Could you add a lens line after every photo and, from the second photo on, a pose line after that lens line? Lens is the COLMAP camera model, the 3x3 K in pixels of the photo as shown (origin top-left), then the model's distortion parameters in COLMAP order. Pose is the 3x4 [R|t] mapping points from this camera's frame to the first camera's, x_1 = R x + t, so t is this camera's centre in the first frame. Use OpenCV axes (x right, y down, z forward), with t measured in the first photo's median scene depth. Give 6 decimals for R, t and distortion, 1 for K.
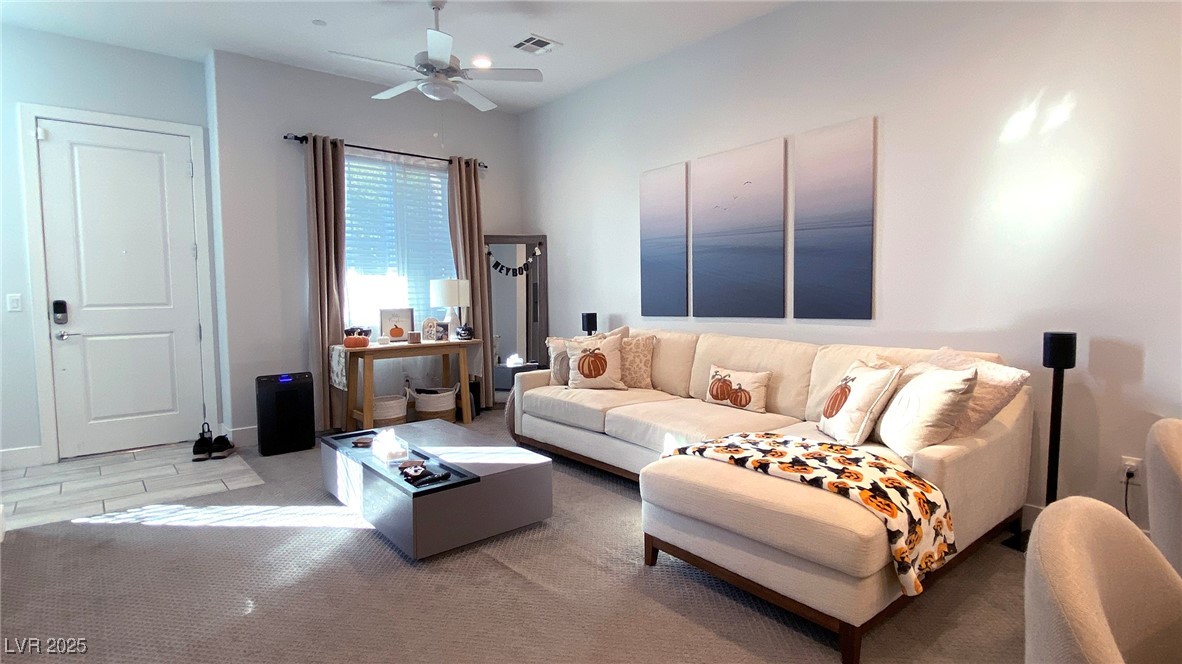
lens RADIAL K [[605.2, 0, 592.3], [0, 605.2, 330.3], [0, 0, 1]] dist [0.012548, -0.000232]
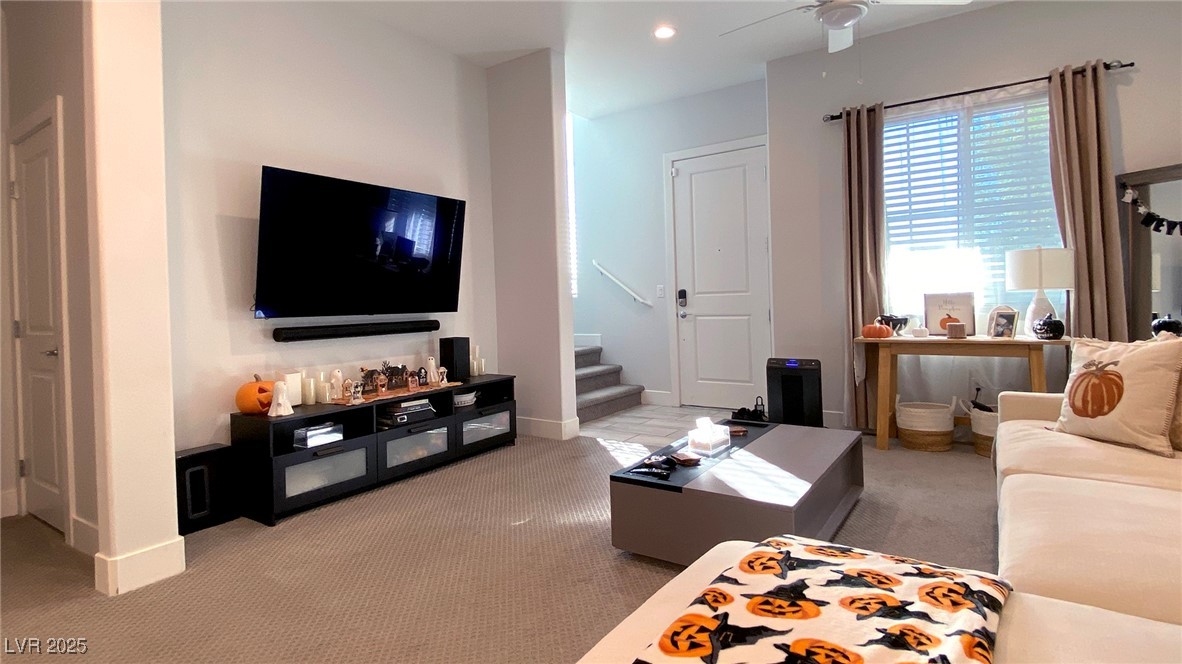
lens RADIAL K [[605.2, 0, 589.7], [0, 605.2, 302.8], [0, 0, 1]] dist [0.012548, -0.000232]
pose [[0.277644, 0.002334, -0.960681, 0.327050], [-0.035744, 0.999330, -0.007903, -0.000416], [0.960019, 0.036533, 0.277541, 0.360724]]
